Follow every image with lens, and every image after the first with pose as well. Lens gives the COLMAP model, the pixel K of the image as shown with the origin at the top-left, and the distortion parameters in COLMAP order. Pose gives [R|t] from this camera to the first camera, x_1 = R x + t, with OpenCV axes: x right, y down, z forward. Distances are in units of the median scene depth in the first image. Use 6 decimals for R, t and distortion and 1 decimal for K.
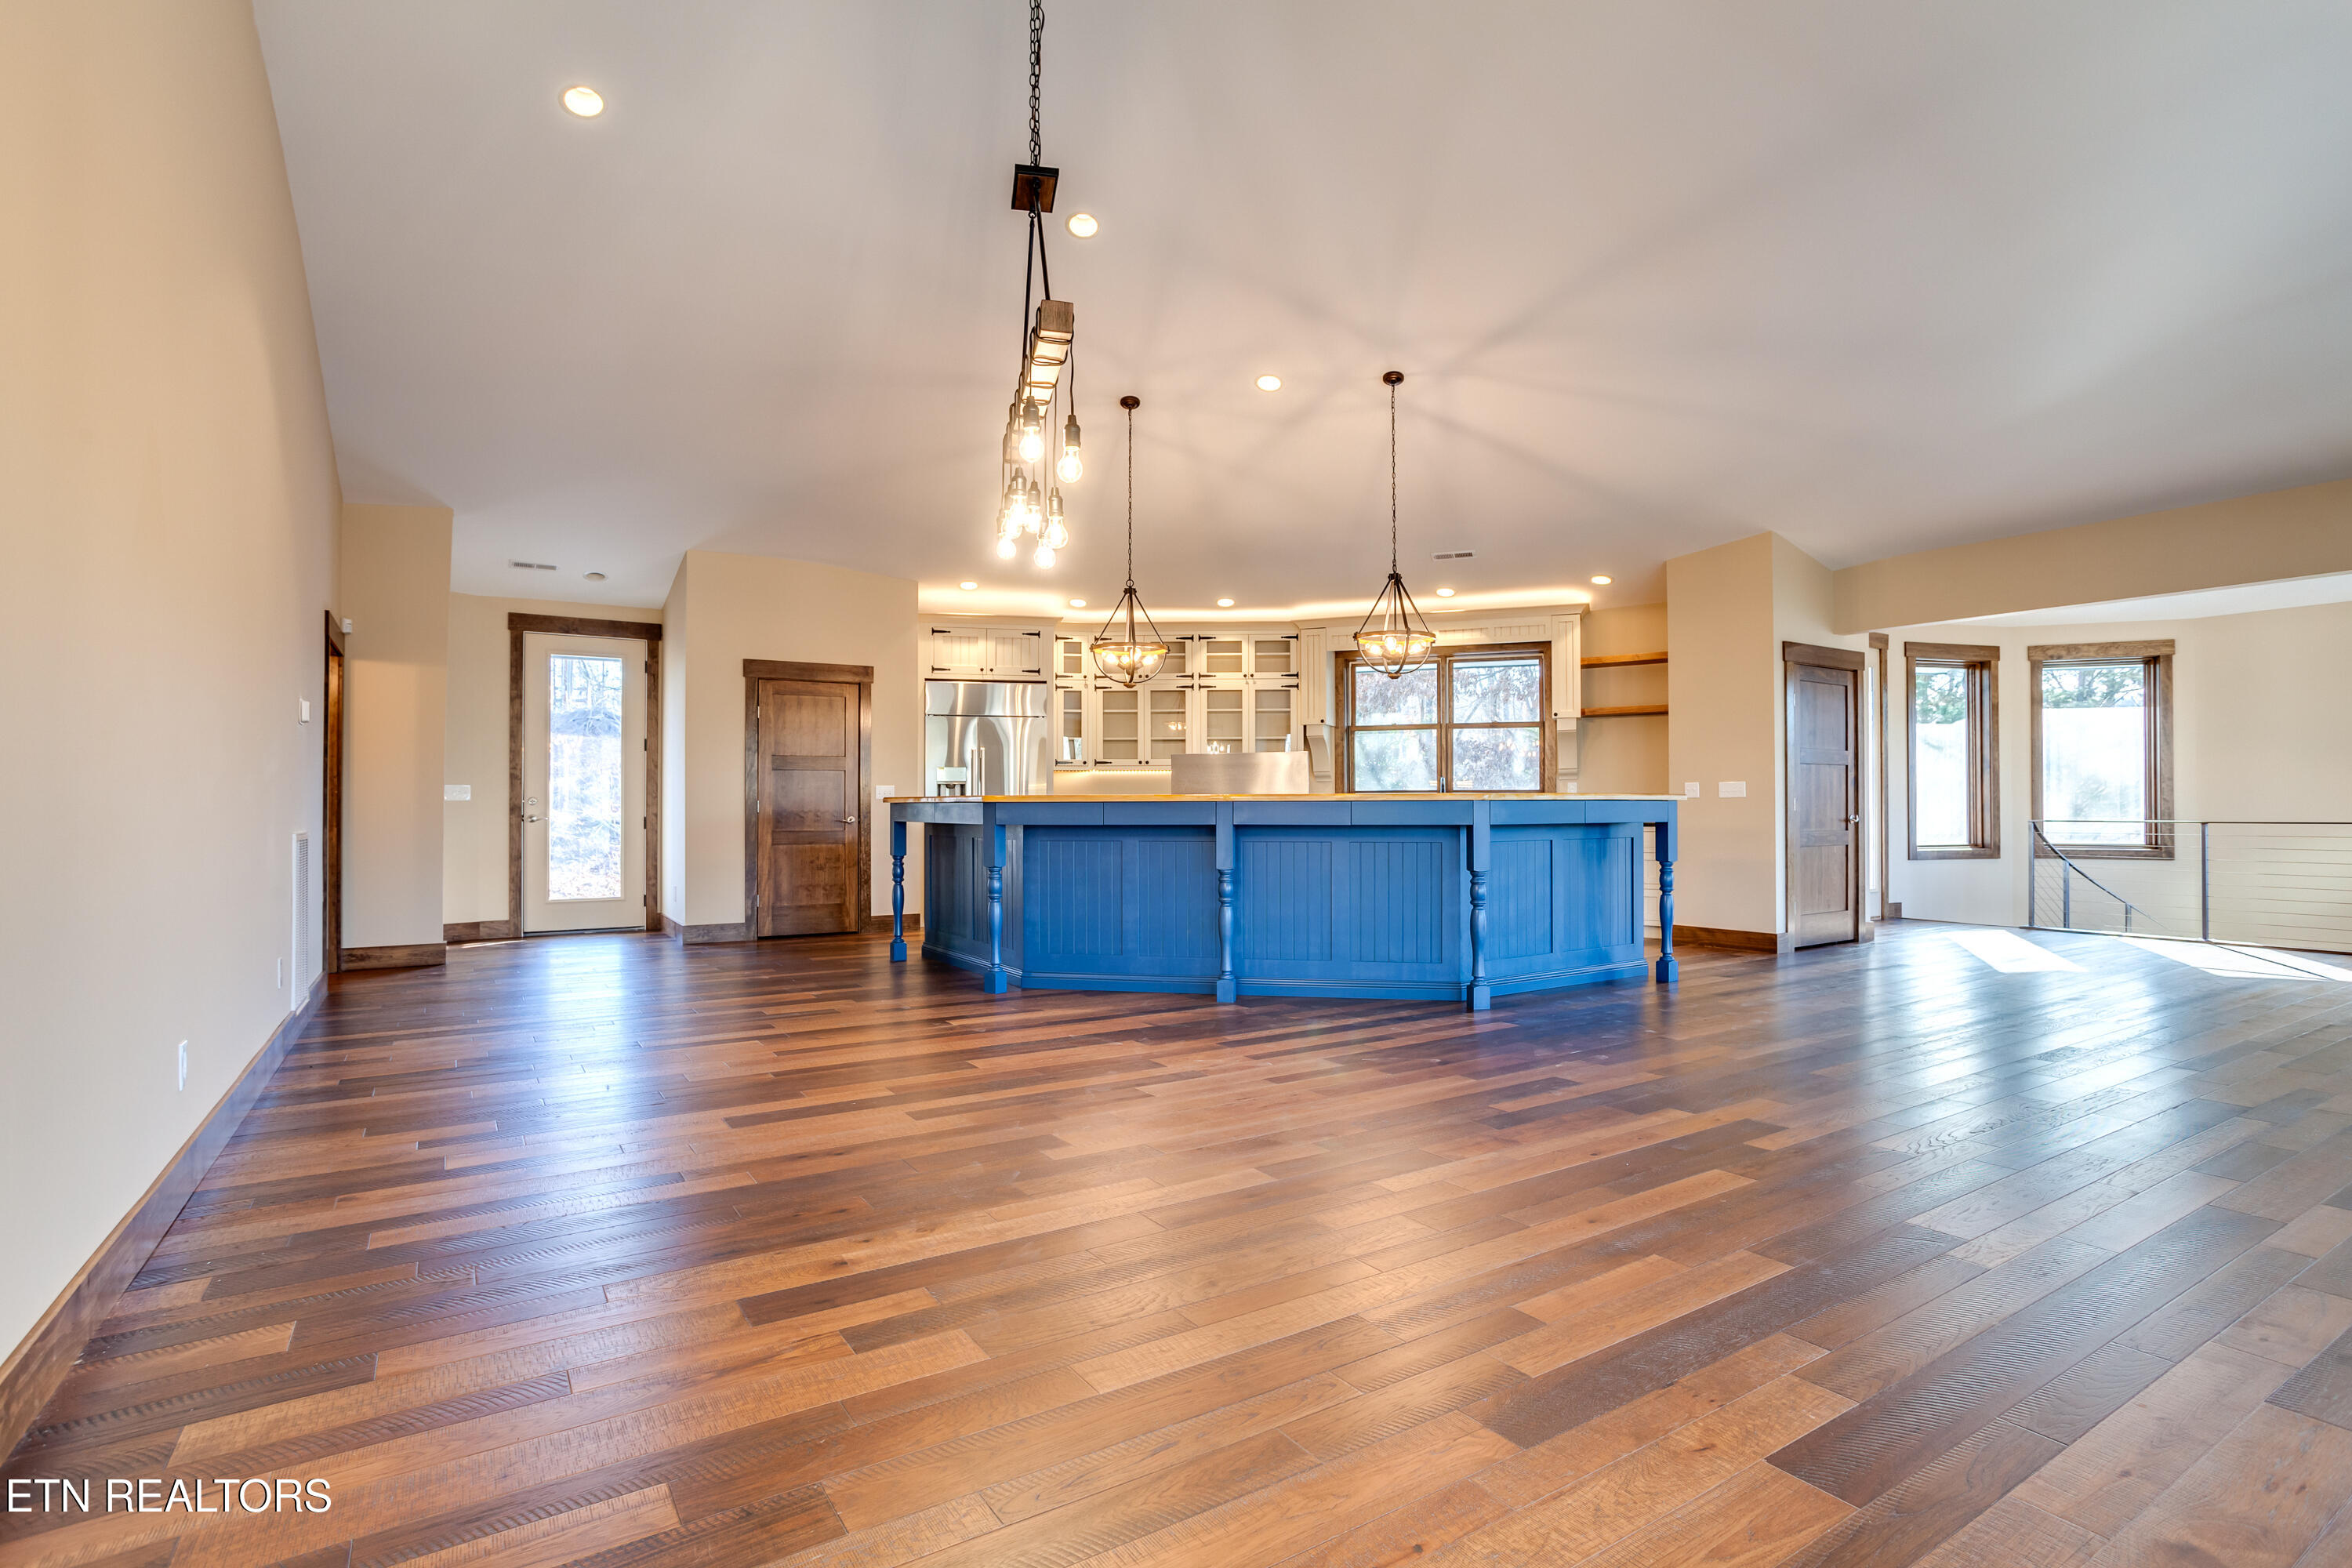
lens RADIAL K [[1159.7, 0, 1176.0], [0, 1159.7, 784.0], [0, 0, 1]] dist [-0.070561, 0.037162]
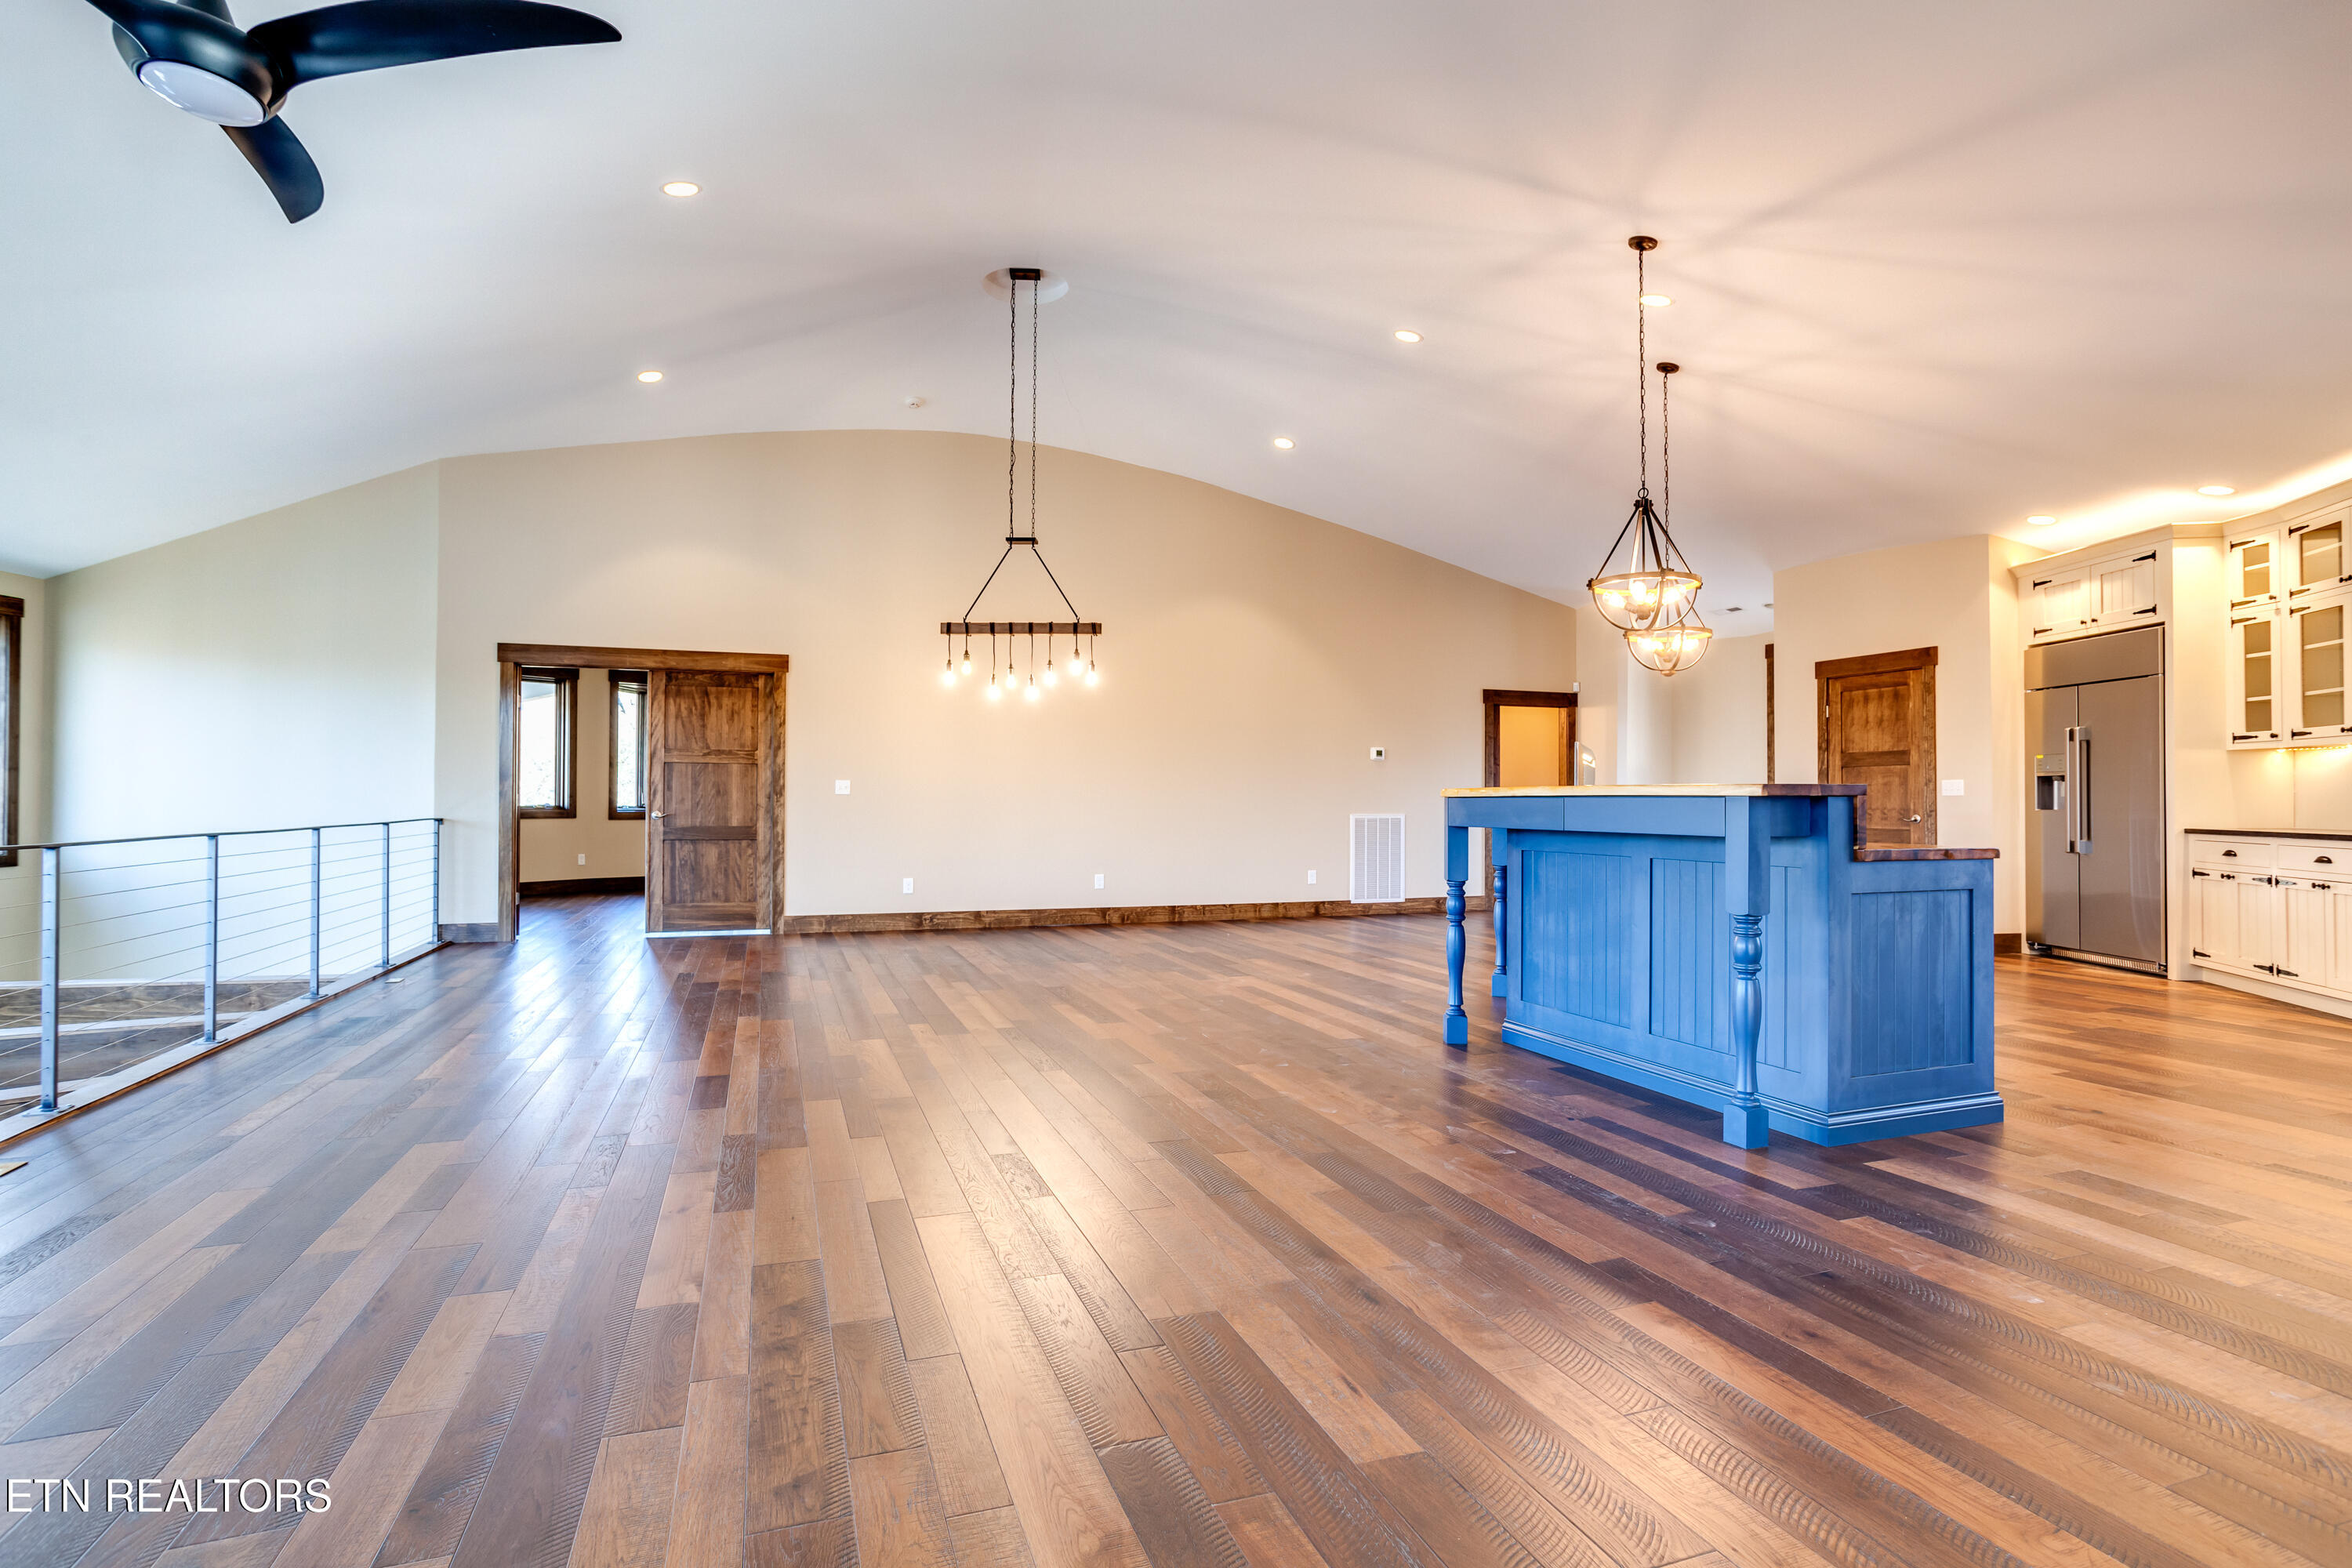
lens RADIAL K [[1159.7, 0, 1176.0], [0, 1159.7, 784.0], [0, 0, 1]] dist [-0.070561, 0.037162]
pose [[-0.232260, -0.011345, -0.972588, 0.645413], [0.016396, 0.999744, -0.015577, 0.007472], [0.972516, -0.019564, -0.232014, 0.565315]]
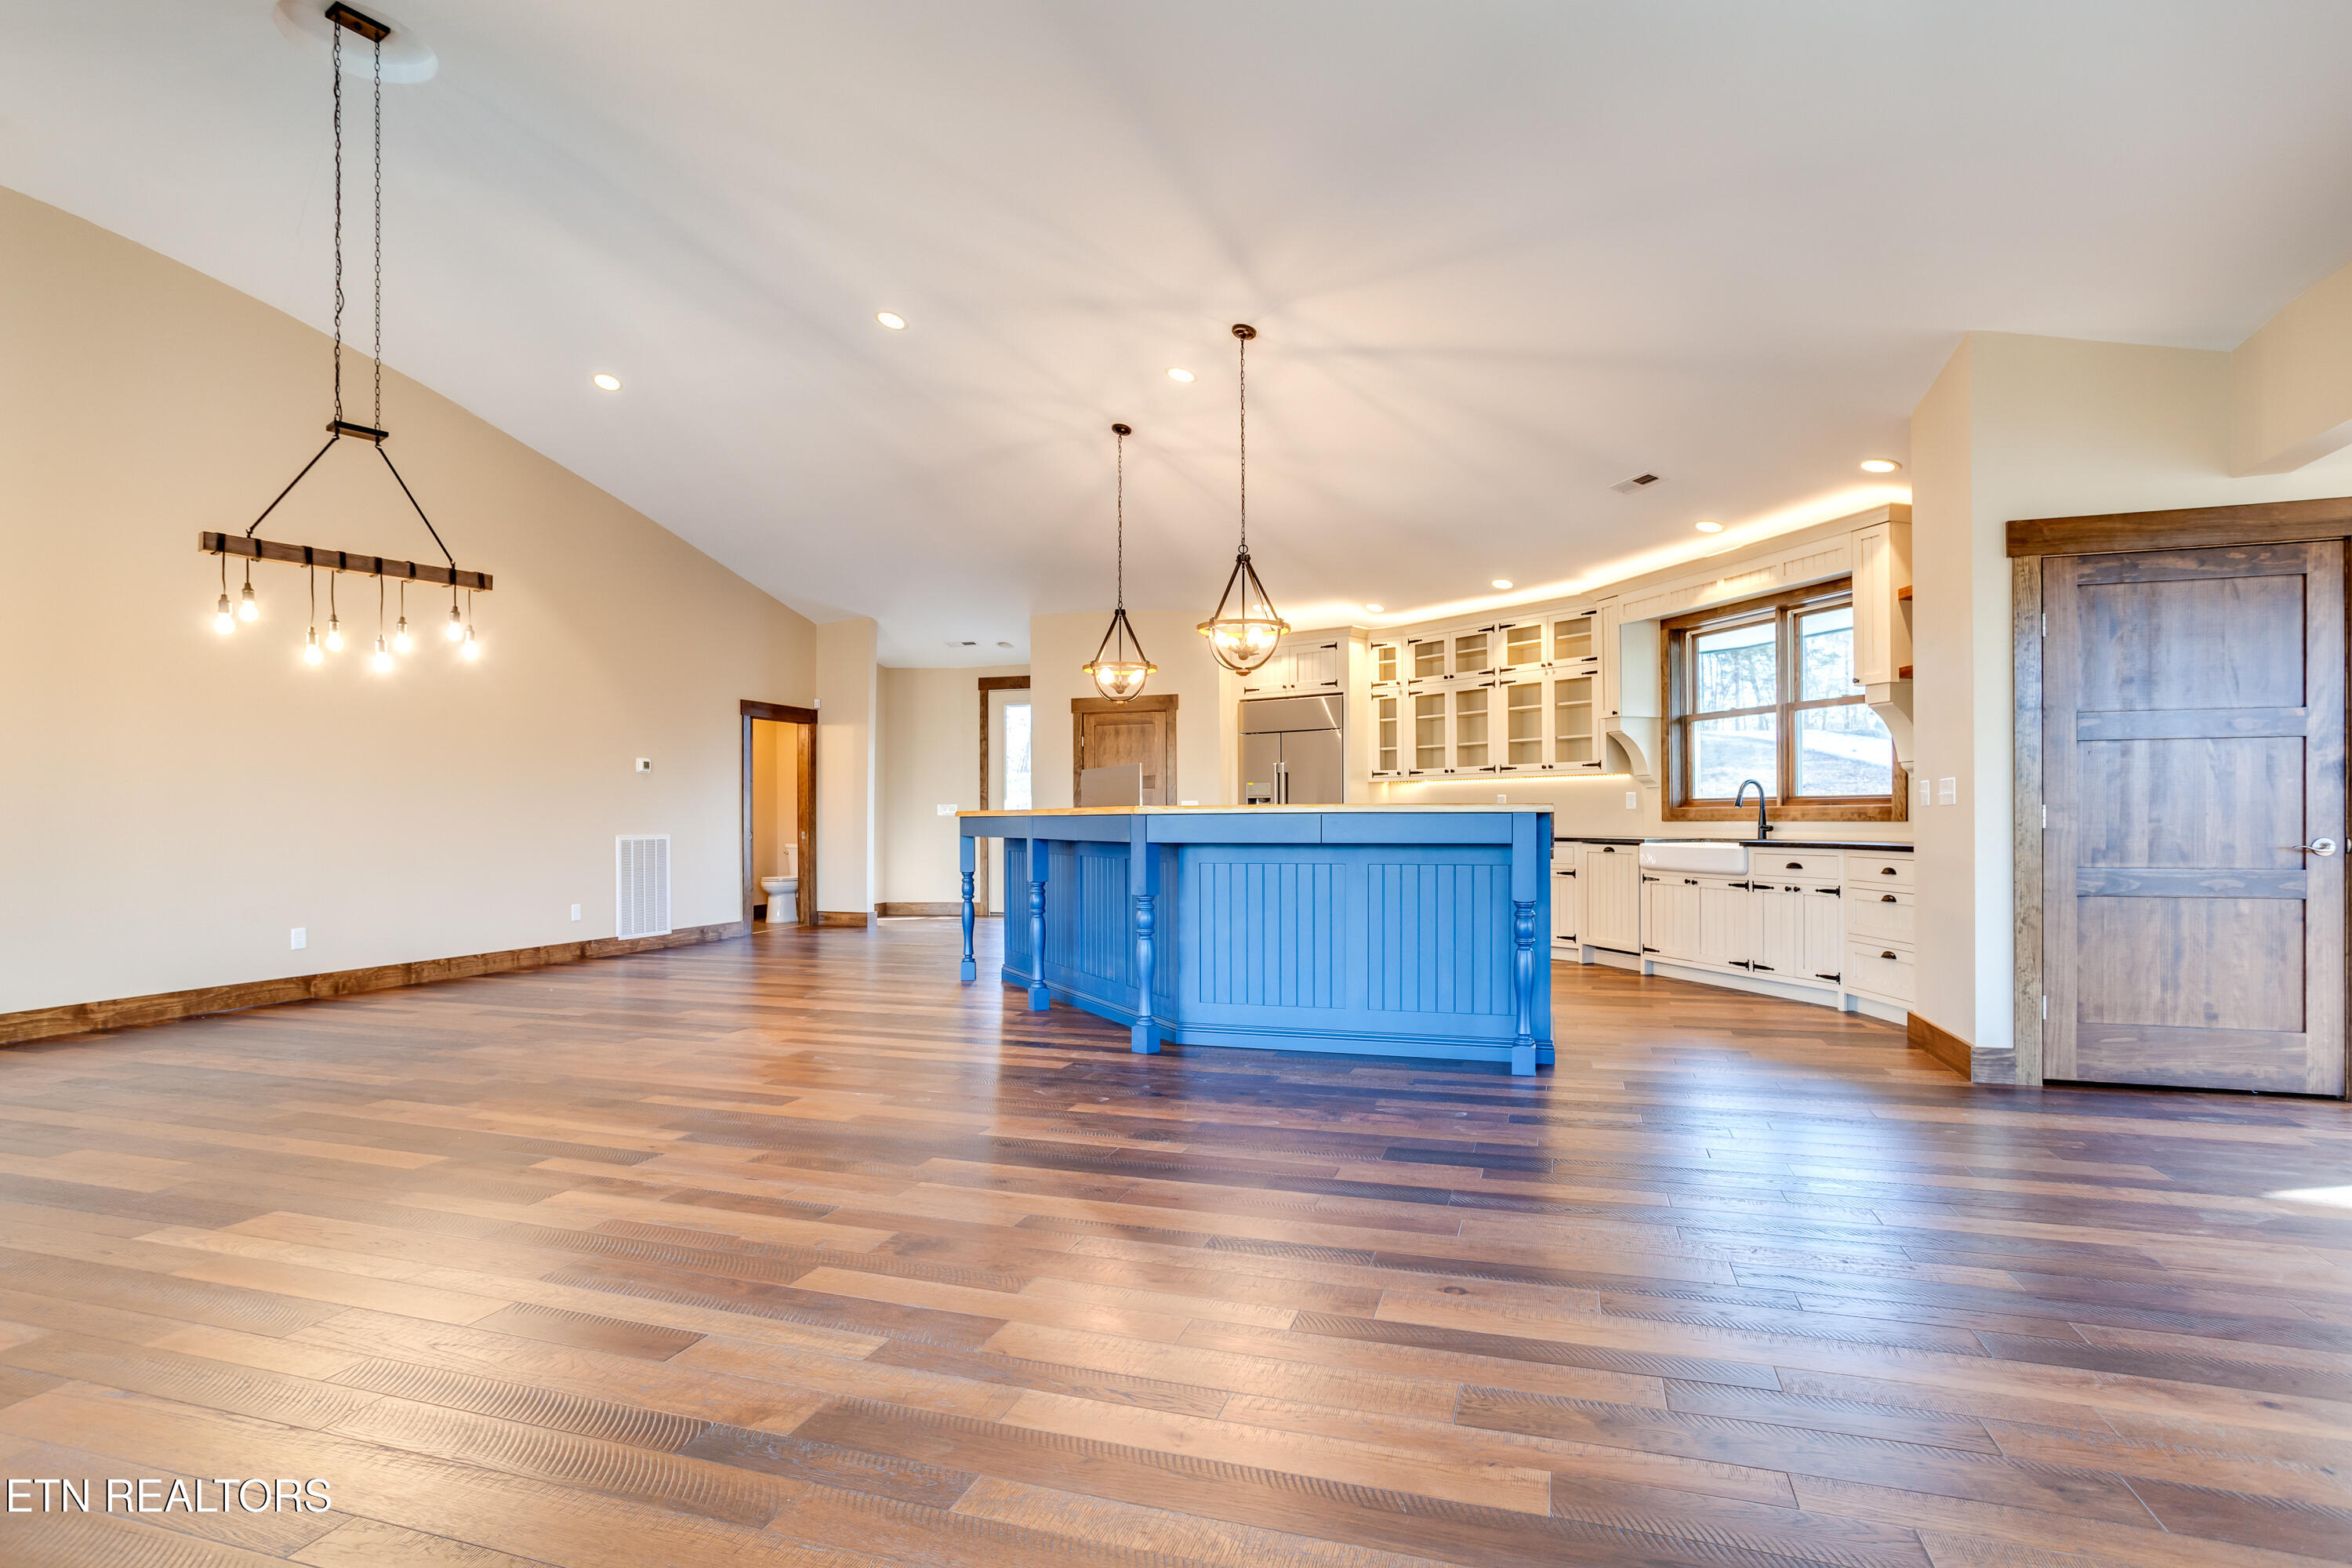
lens RADIAL K [[1150.6, 0, 1184.1], [0, 1150.6, 815.9], [0, 0, 1]] dist [-0.058503, 0.036238]
pose [[0.630309, -0.000531, -0.776344, 0.544326], [0.015980, 0.999797, 0.012290, 0.002245], [0.776180, -0.020153, 0.630189, 0.266841]]
